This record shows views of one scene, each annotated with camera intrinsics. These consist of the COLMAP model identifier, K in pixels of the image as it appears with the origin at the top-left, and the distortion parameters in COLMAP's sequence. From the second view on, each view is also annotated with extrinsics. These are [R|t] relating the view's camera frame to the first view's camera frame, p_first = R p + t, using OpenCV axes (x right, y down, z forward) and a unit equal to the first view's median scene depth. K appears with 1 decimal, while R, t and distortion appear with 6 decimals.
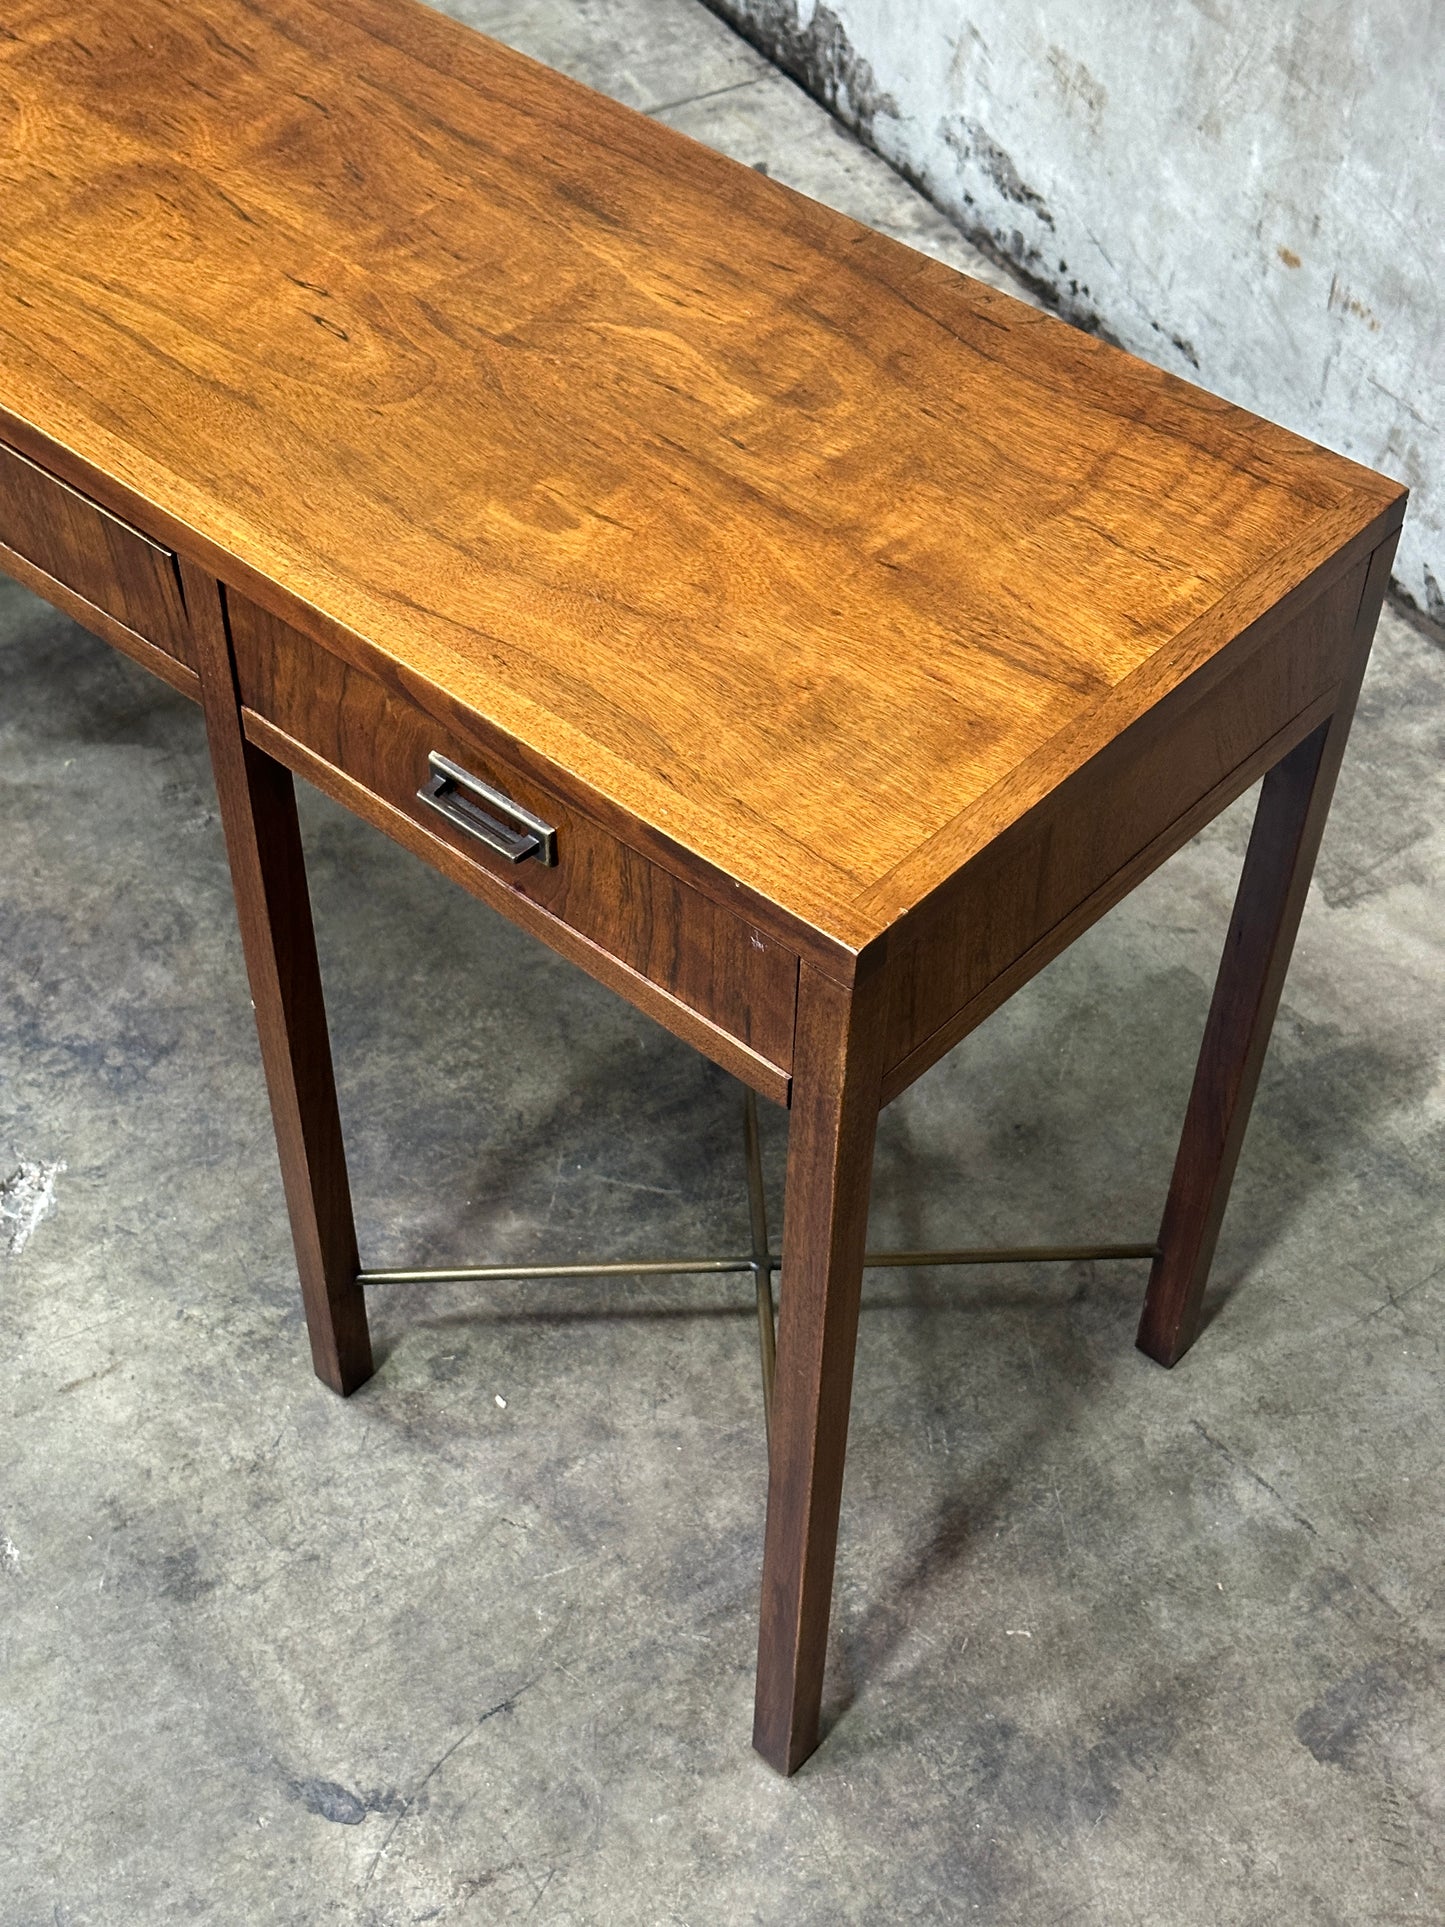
lens RADIAL K [[2724.2, 0, 722.5], [0, 2724.2, 959.4], [0, 0, 1]] dist [0.190203, -0.339347]
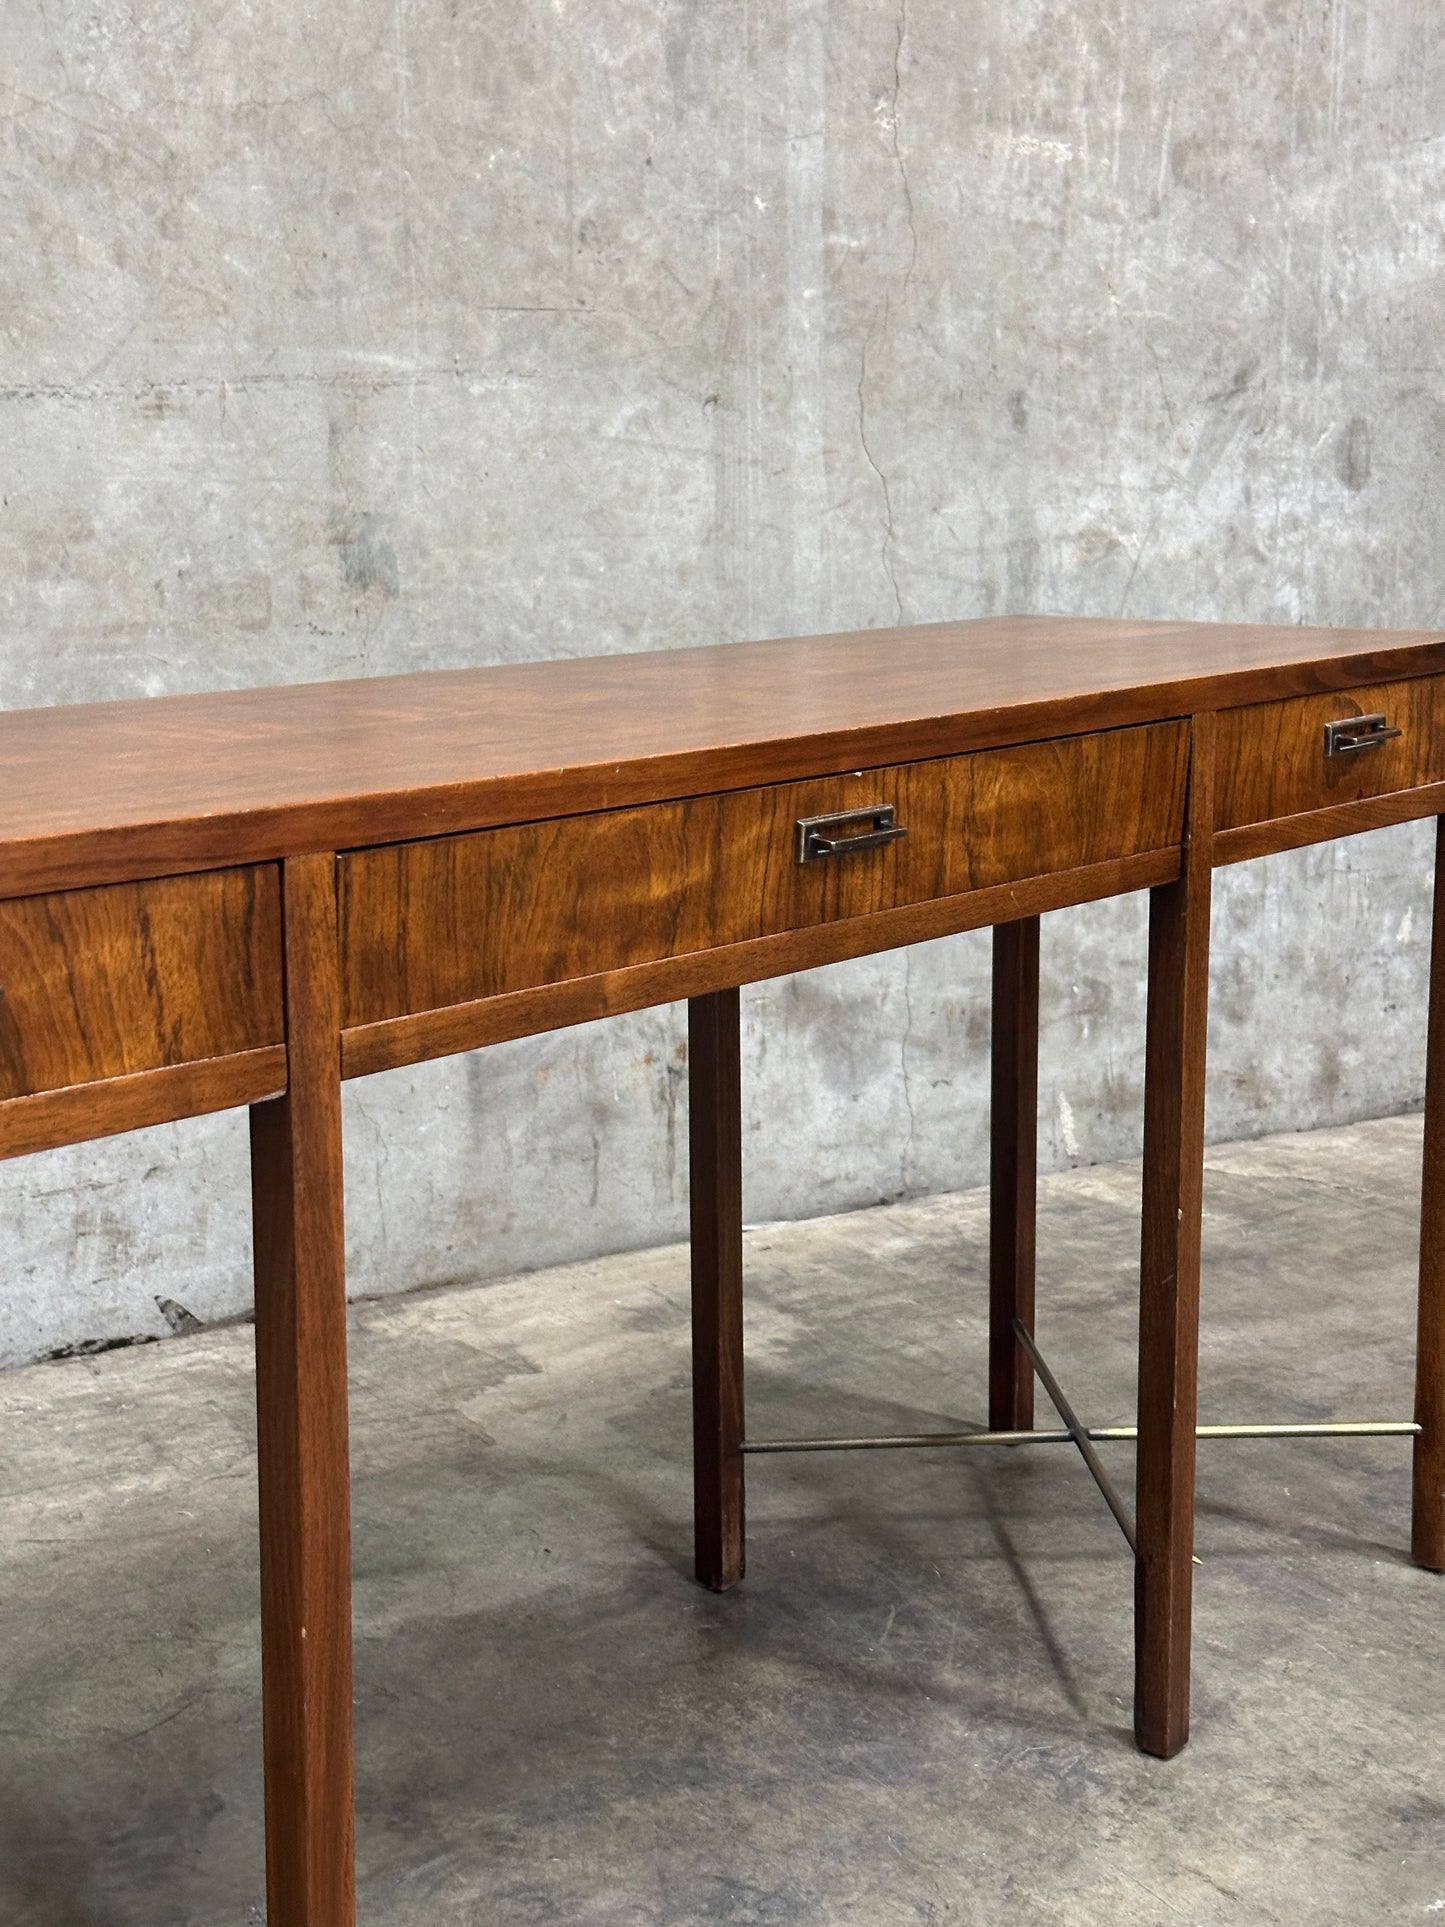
lens RADIAL K [[2678.3, 0, 708.9], [0, 2678.3, 941.6], [0, 0, 1]] dist [0.177172, -0.335903]
pose [[-0.016448, -0.201192, 0.979414, -0.752978], [0.732750, 0.664049, 0.148716, -0.223134], [-0.680299, 0.720111, 0.136501, 0.551573]]
